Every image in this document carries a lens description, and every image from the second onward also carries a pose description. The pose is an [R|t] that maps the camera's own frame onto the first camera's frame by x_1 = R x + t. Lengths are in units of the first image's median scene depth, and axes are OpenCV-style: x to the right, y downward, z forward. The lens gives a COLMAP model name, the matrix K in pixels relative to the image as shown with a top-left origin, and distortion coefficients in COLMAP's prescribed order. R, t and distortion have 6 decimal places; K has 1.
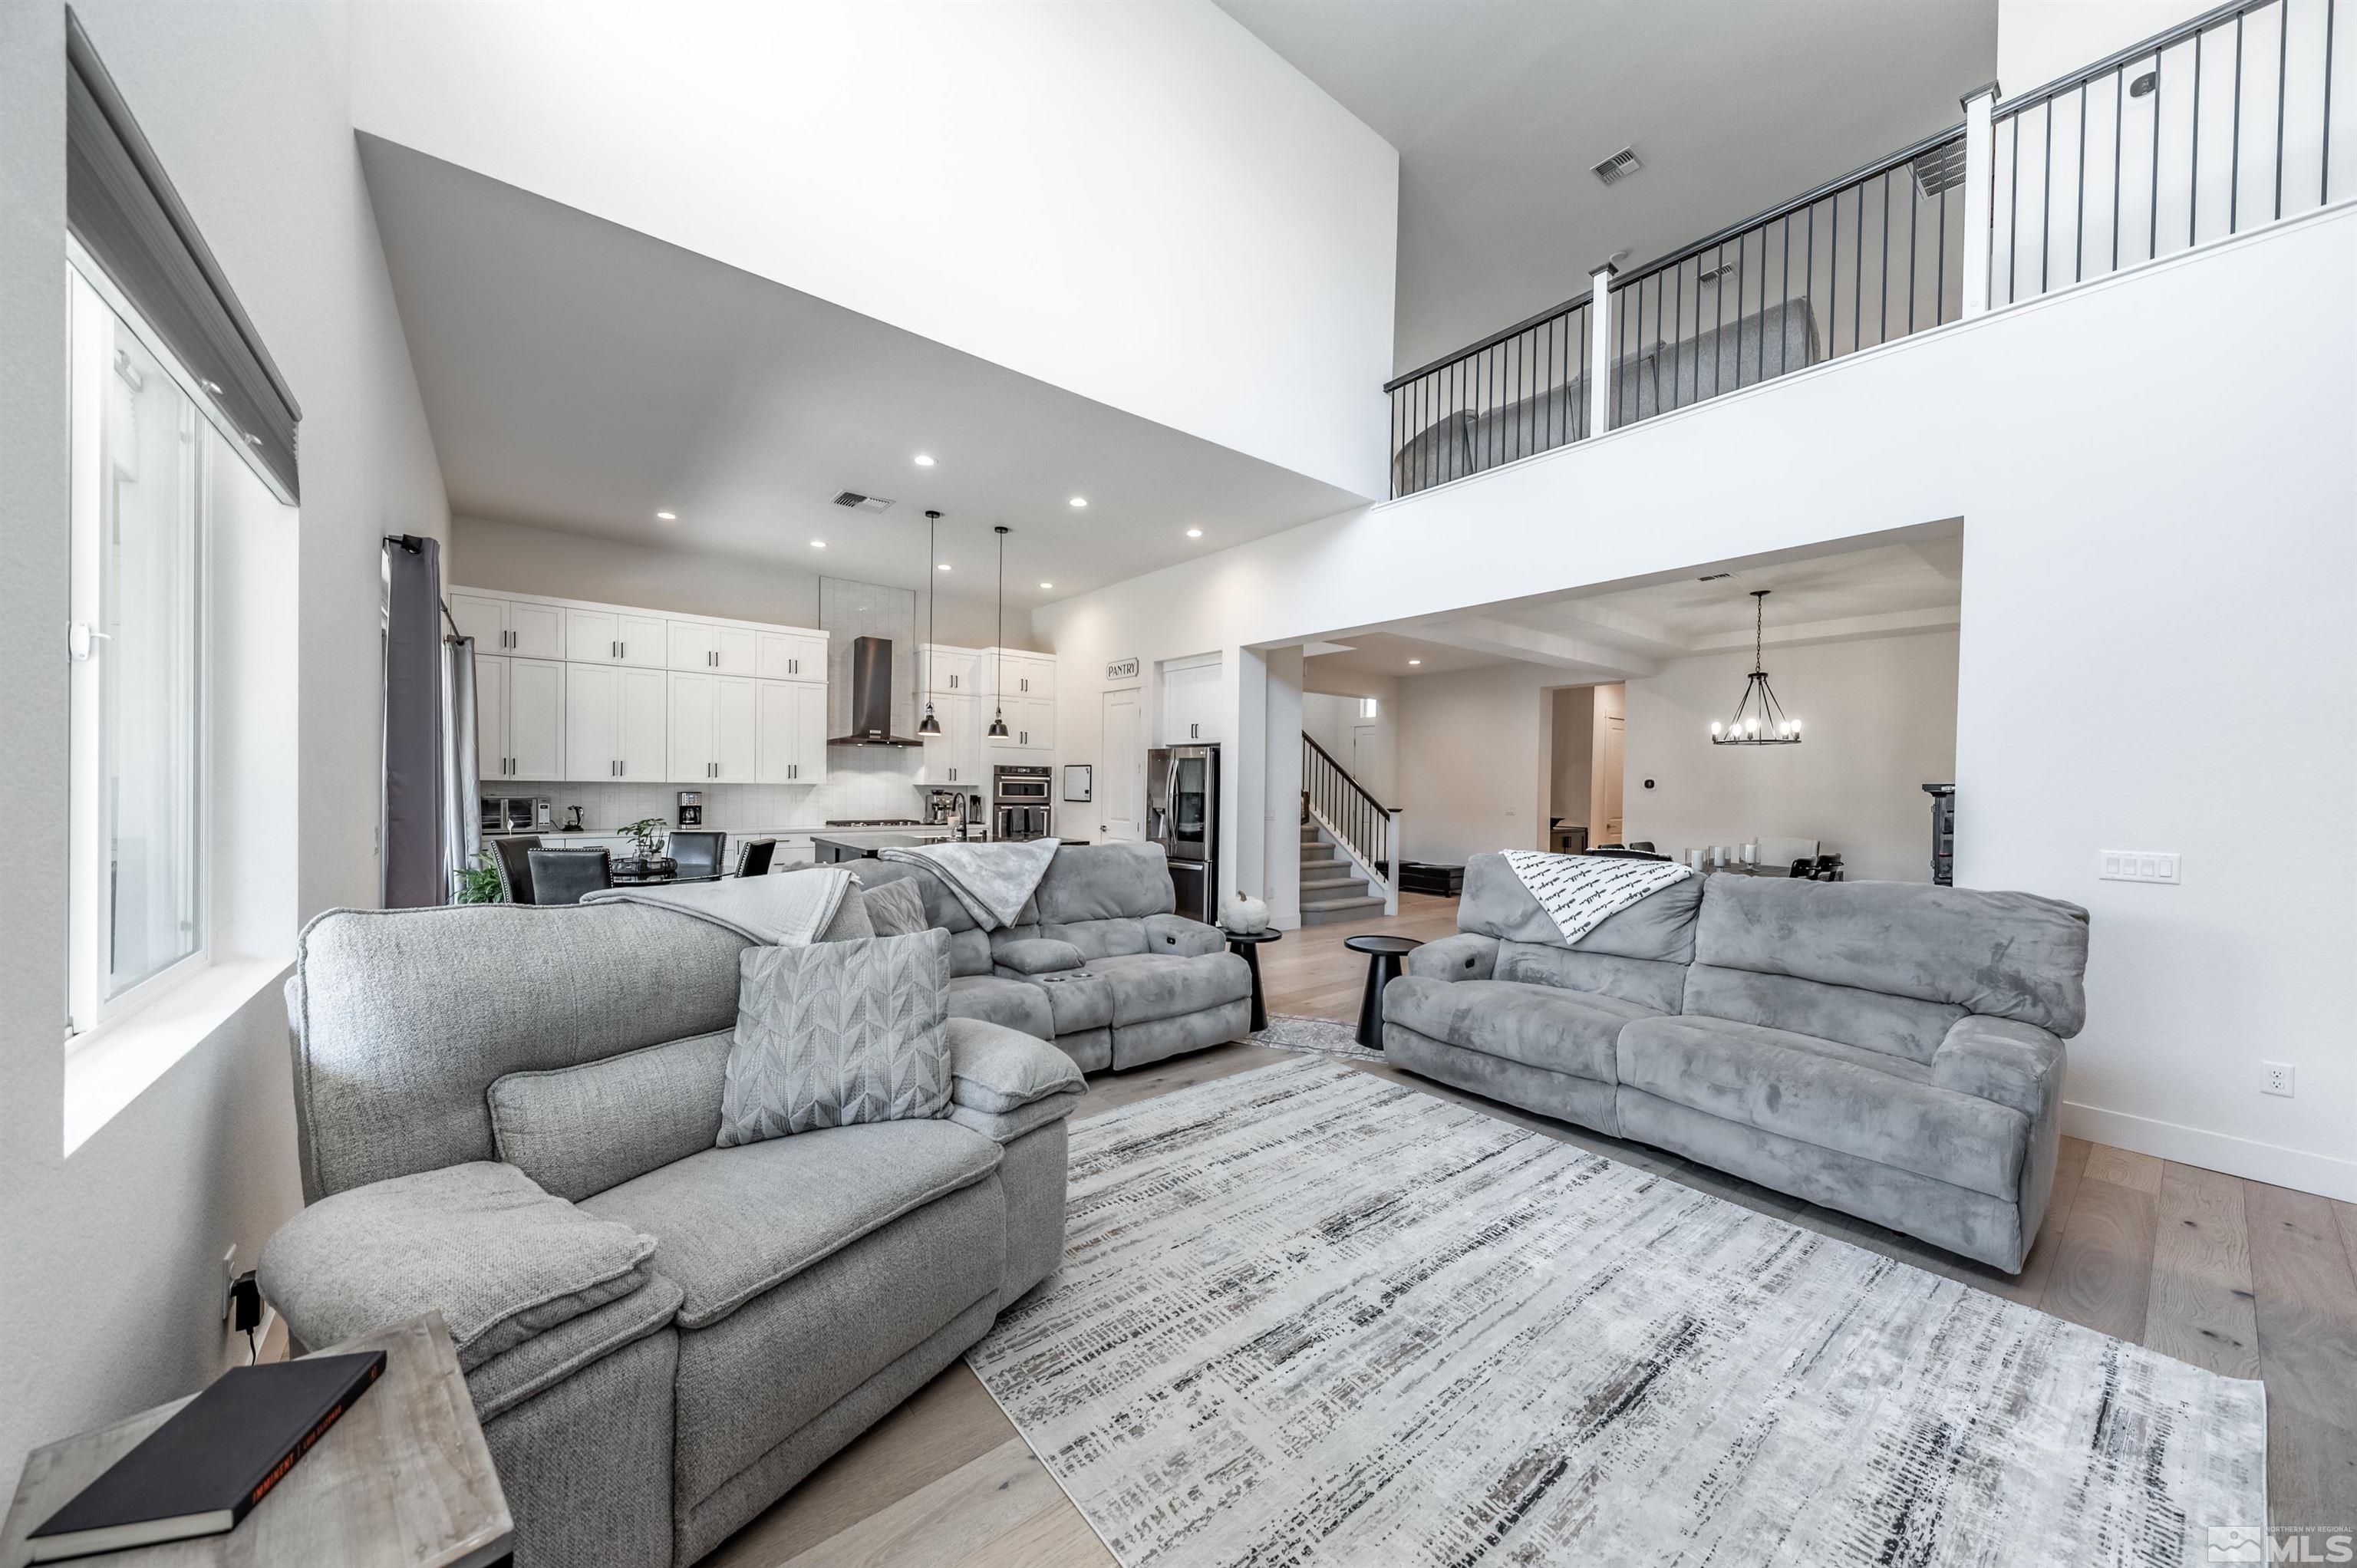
lens RADIAL K [[821.1, 0, 1195.8], [0, 821.1, 790.1], [0, 0, 1]] dist [0.006486, -0.002359]
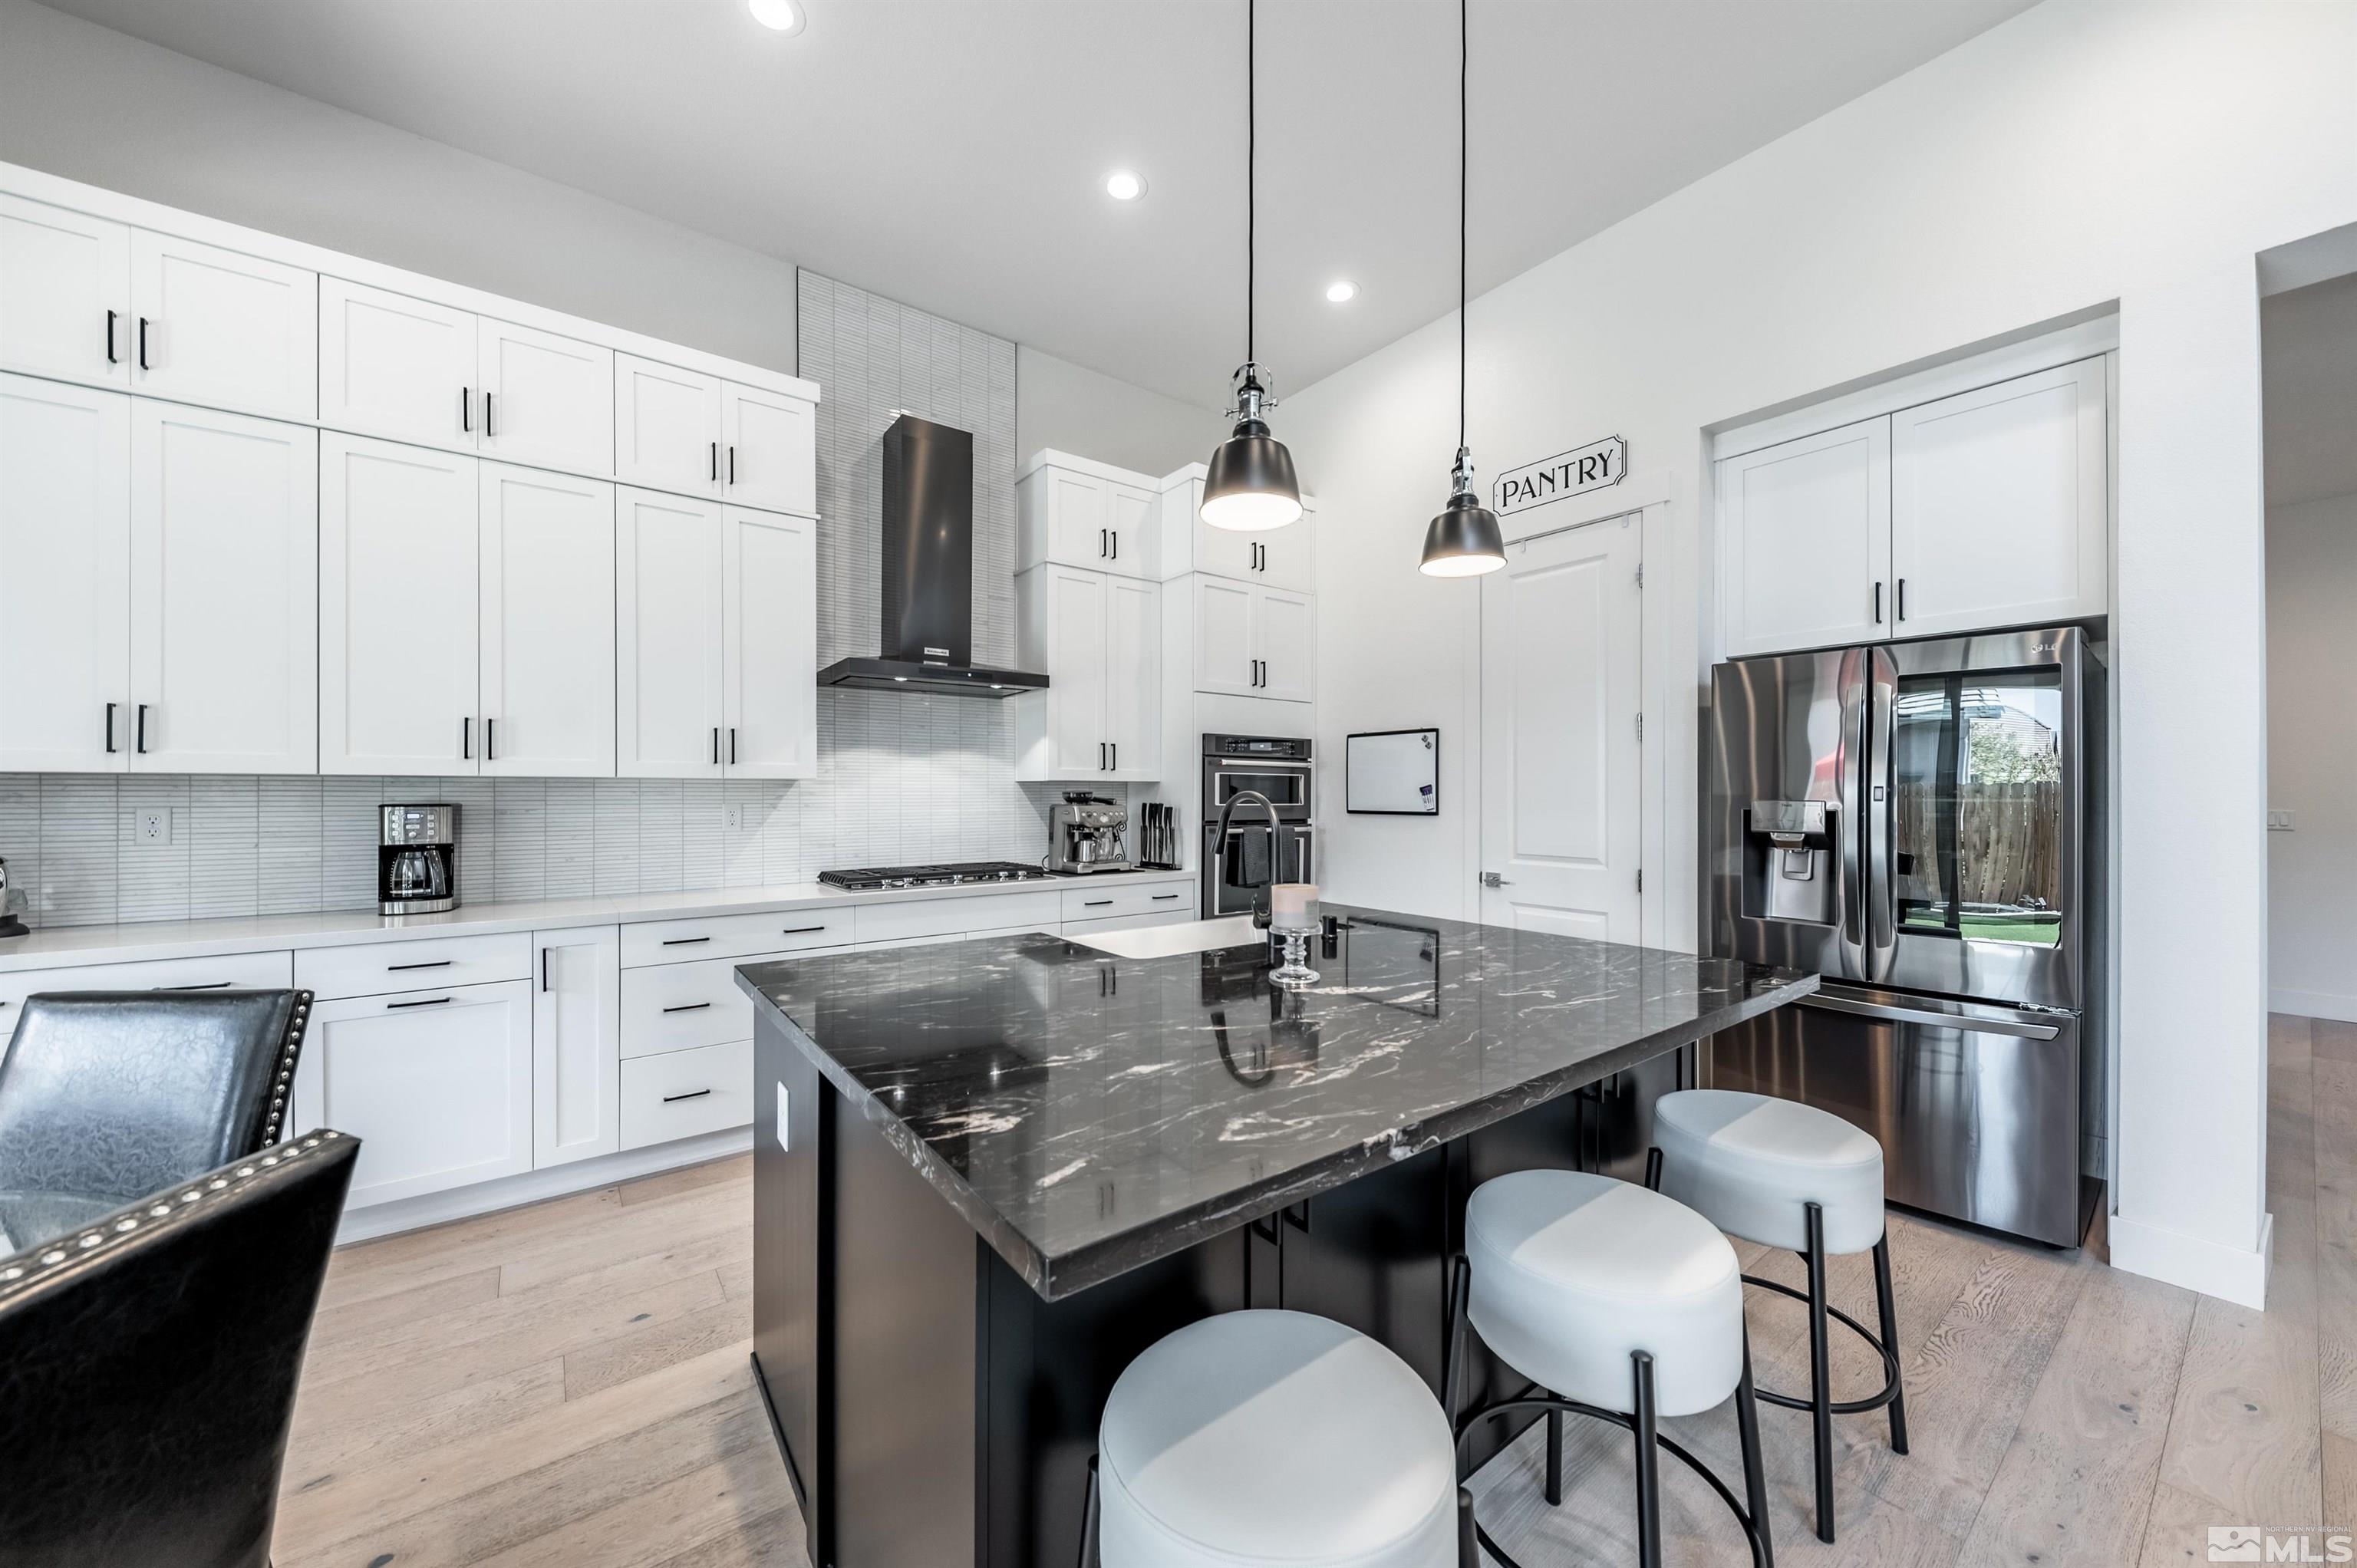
lens RADIAL K [[851.8, 0, 1195.4], [0, 851.8, 788.9], [0, 0, 1]] dist [0.000803, -0.002587]
pose [[0.998796, -0.014261, -0.046941, -0.263738], [0.013723, 0.999837, -0.011760, 0.004795], [0.047101, 0.011102, 0.998828, 0.636086]]
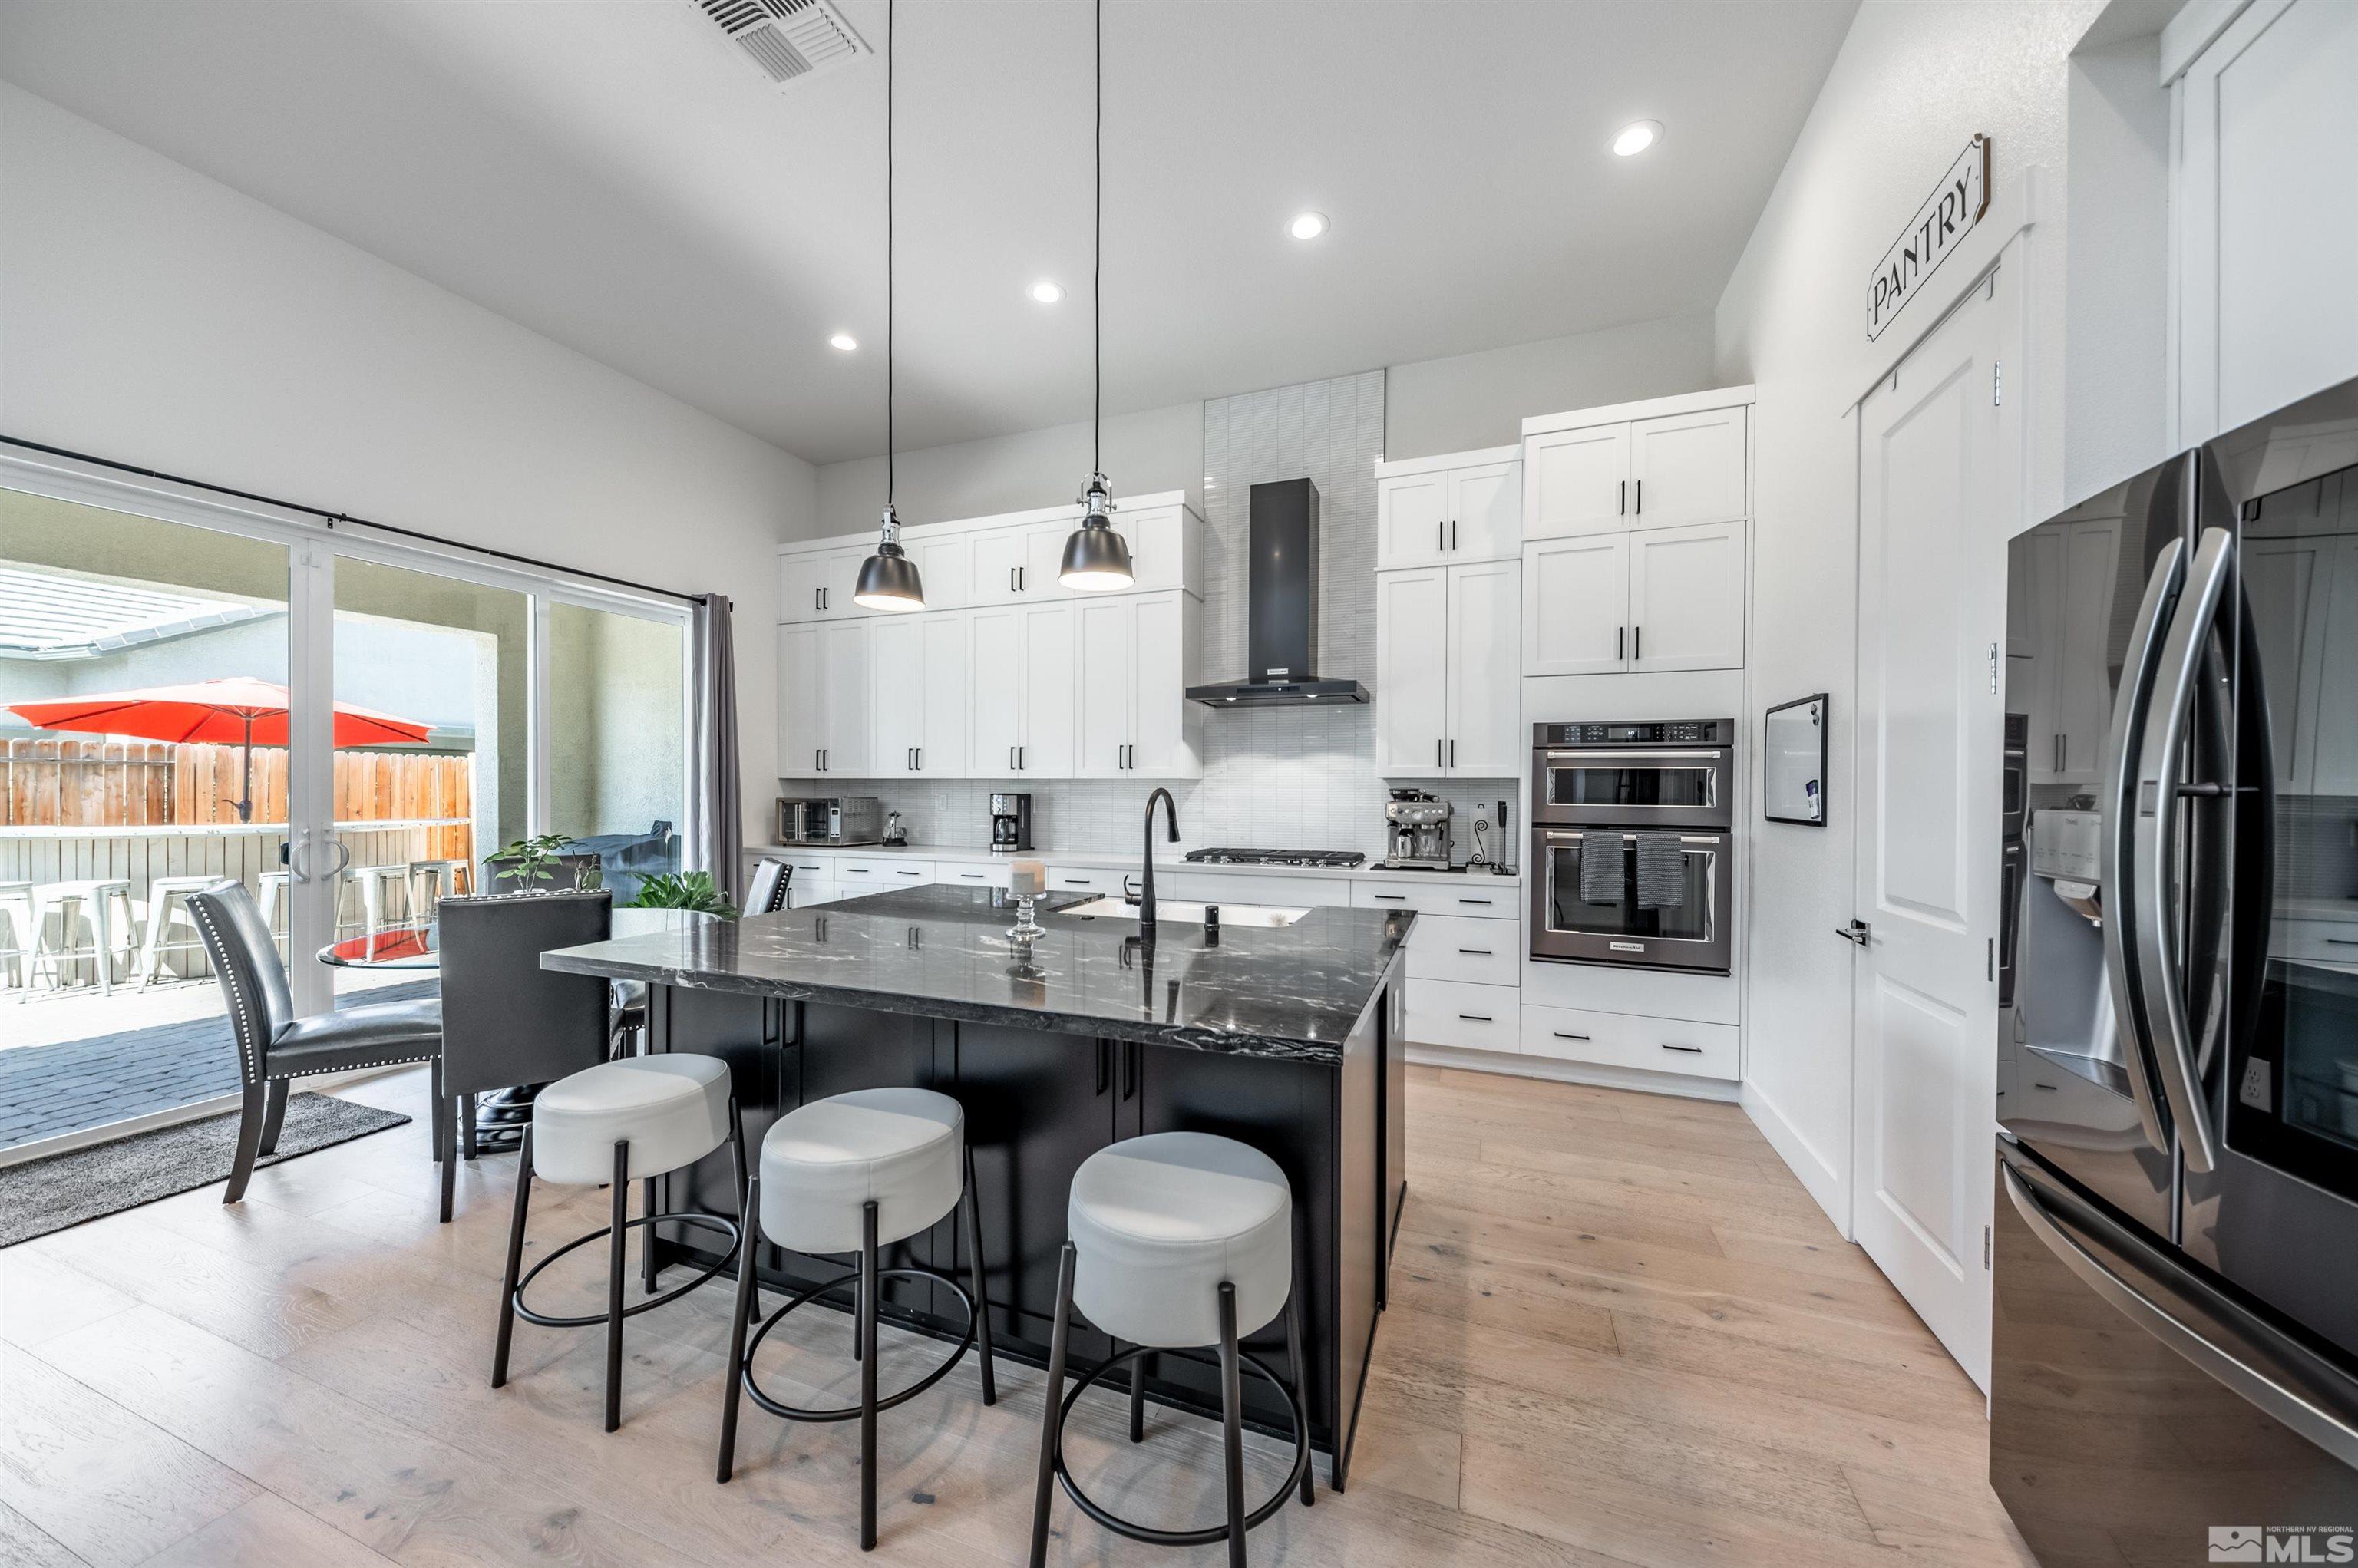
lens RADIAL K [[821.5, 0, 1174.6], [0, 821.5, 790.8], [0, 0, 1]] dist [0.006486, -0.002359]
pose [[0.489722, -0.008170, -0.871841, 0.008776], [-0.003836, 0.999926, -0.011526, 0.007174], [0.871870, 0.008989, 0.489654, 0.768394]]
